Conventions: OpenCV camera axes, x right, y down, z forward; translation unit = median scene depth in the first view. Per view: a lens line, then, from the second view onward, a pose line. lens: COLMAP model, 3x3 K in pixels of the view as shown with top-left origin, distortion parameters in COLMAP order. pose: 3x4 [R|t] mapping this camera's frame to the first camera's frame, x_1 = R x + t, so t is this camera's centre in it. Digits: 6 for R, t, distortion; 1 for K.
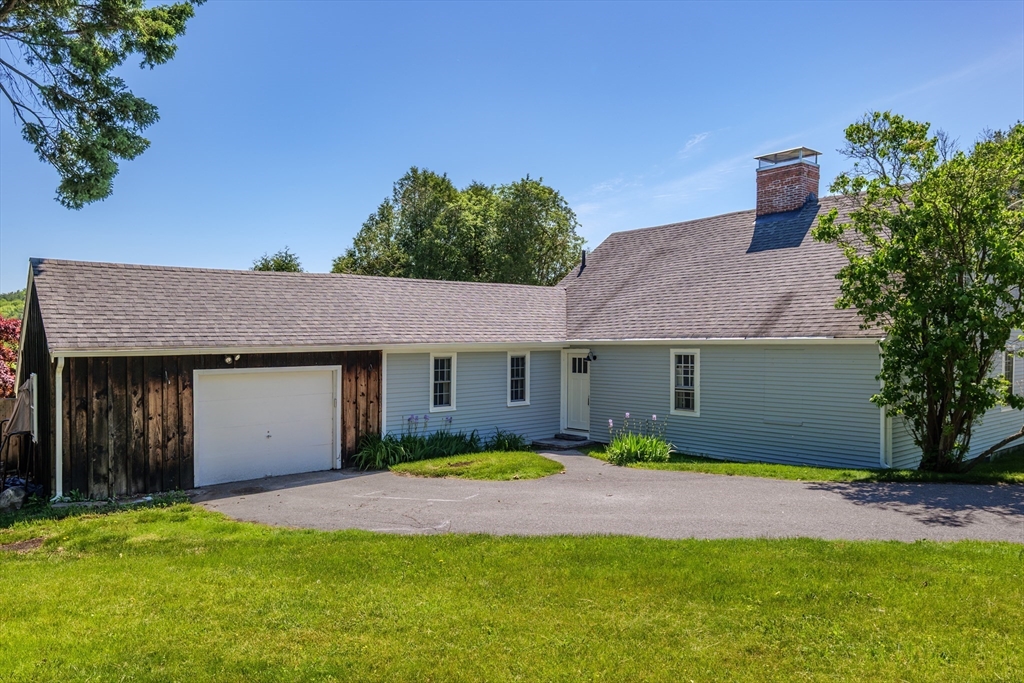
lens RADIAL K [[709.2, 0, 512.0], [0, 709.2, 341.5], [0, 0, 1]] dist [0.004914, -0.005047]
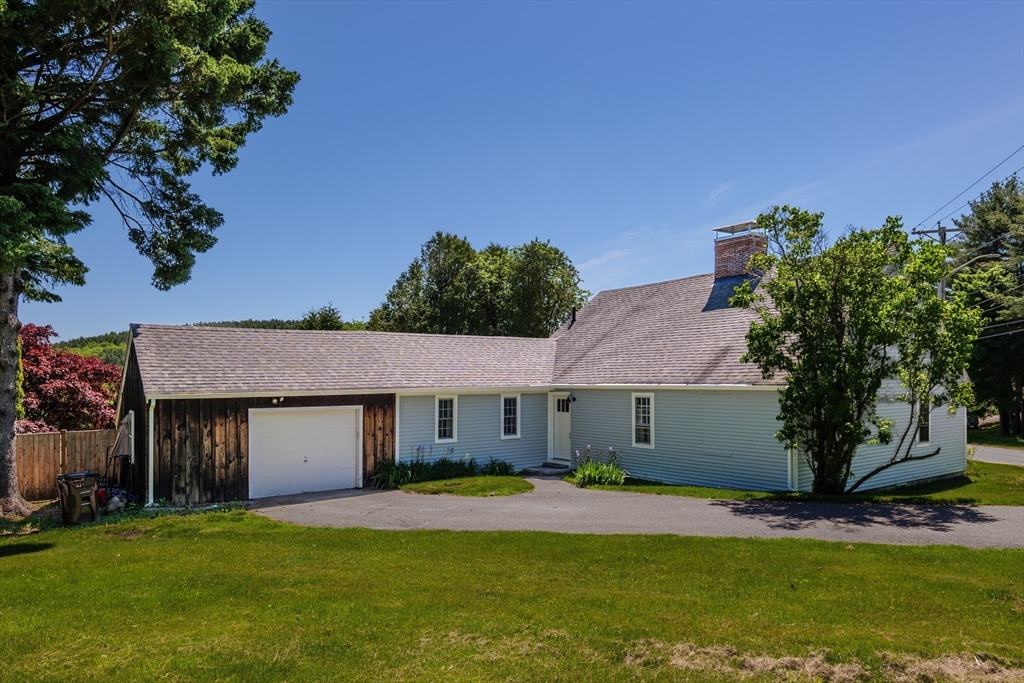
lens RADIAL K [[709.3, 0, 511.4], [0, 709.3, 367.4], [0, 0, 1]] dist [-0.005812, 0.000717]
pose [[0.996740, 0.000133, -0.080683, 0.123077], [-0.001187, 0.999915, -0.013014, -0.017513], [0.080675, 0.013067, 0.996655, -0.232951]]
